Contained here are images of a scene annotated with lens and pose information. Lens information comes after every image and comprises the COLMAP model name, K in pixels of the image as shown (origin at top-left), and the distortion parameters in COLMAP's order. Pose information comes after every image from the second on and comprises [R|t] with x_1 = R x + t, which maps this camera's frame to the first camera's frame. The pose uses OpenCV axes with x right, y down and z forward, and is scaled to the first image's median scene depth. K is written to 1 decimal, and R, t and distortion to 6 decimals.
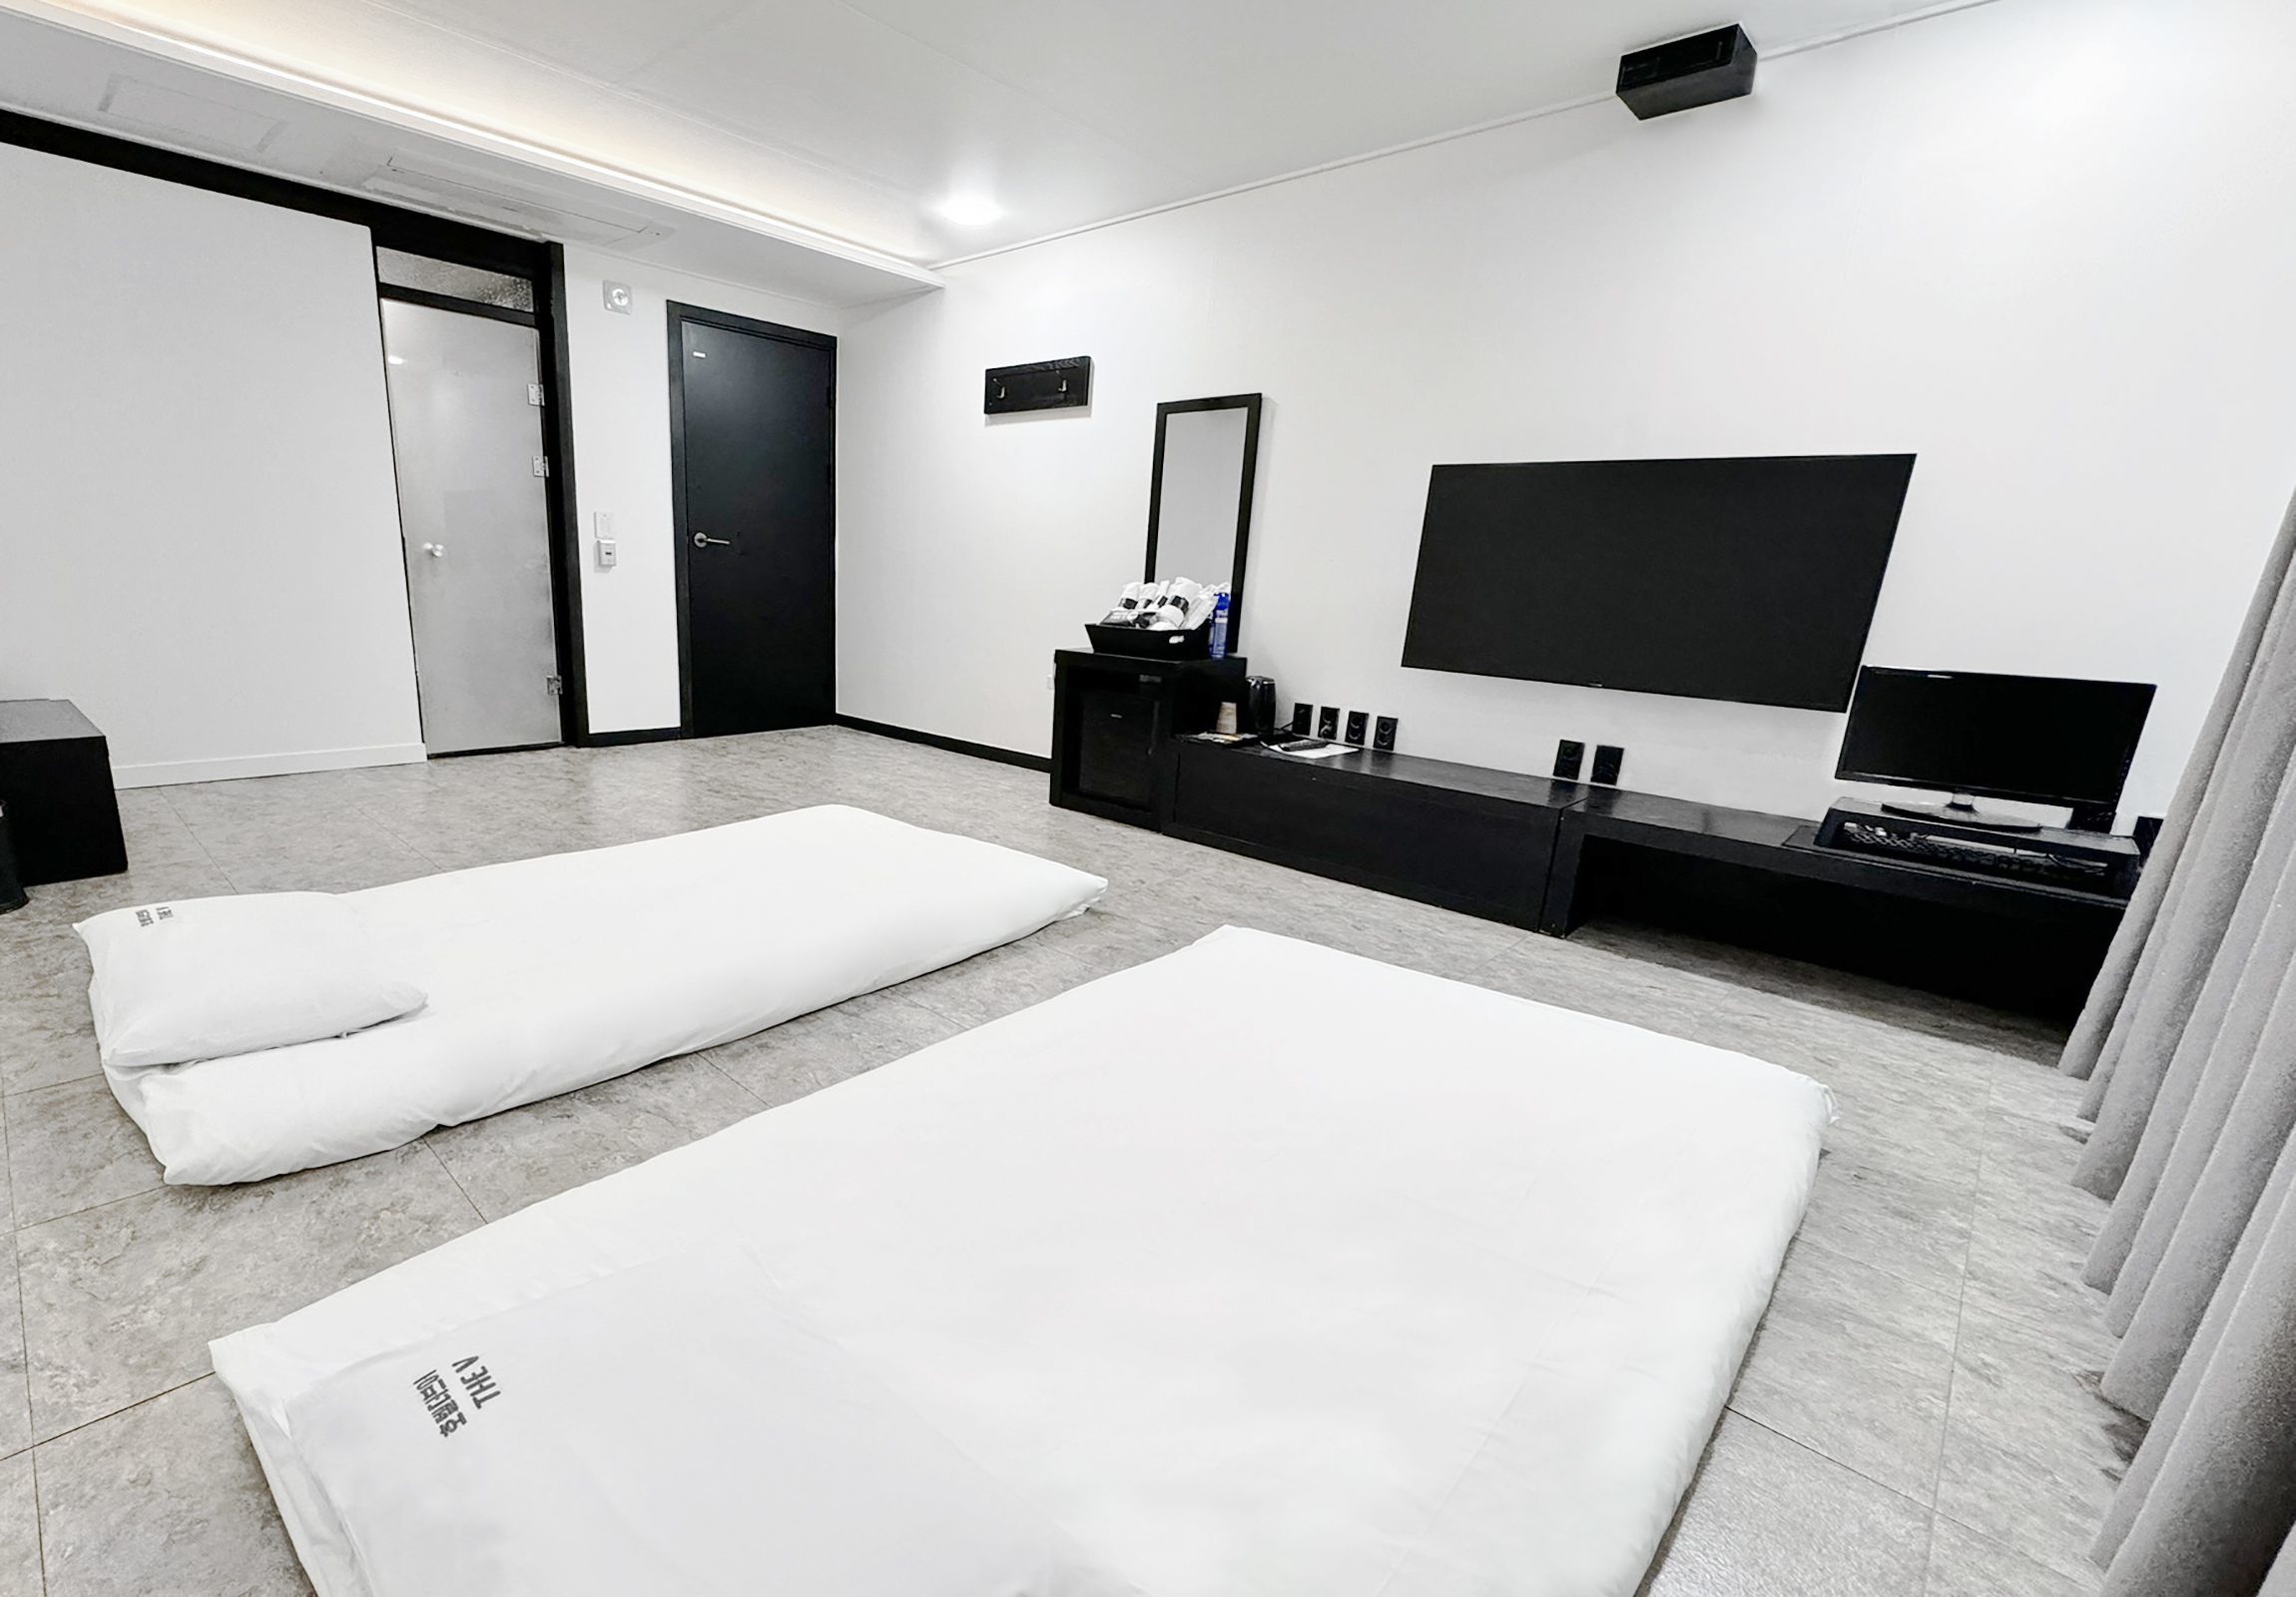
lens RADIAL K [[994.3, 0, 999.4], [0, 994.3, 801.8], [0, 0, 1]] dist [0.013705, 0.000217]
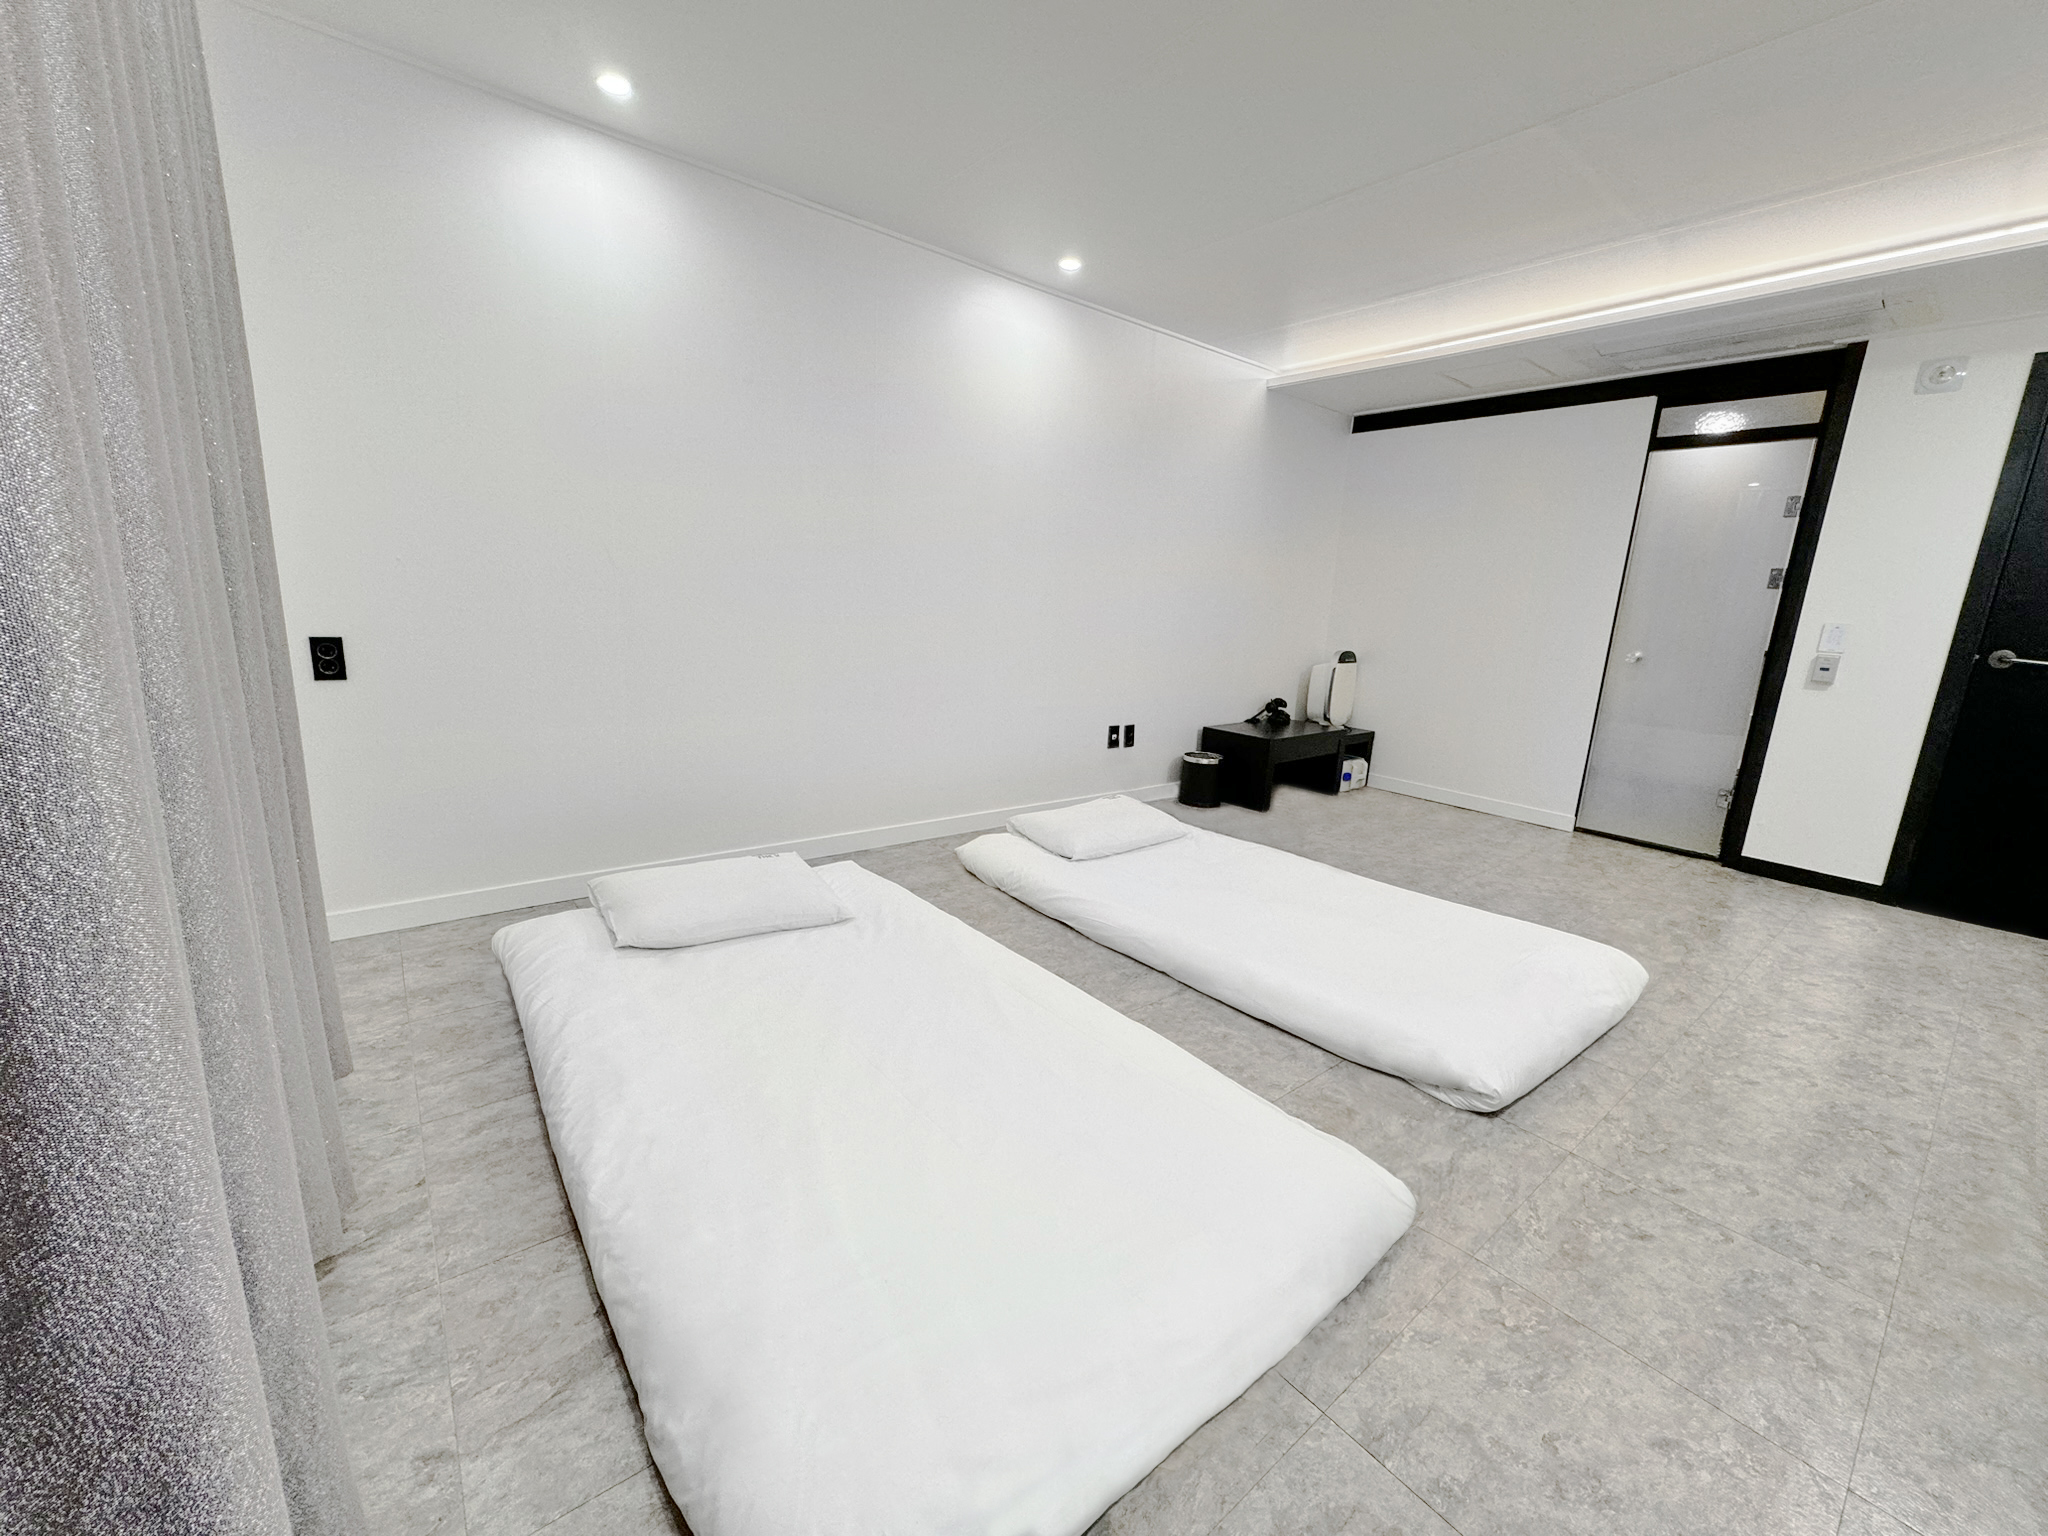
lens RADIAL K [[822.3, 0, 1021.3], [0, 822.3, 803.0], [0, 0, 1]] dist [0.012859, 0.000443]
pose [[-0.103237, 0.194182, -0.975518, 0.517765], [-0.283353, 0.934379, 0.215979, -0.113918], [0.953443, 0.298713, -0.041440, 0.456785]]
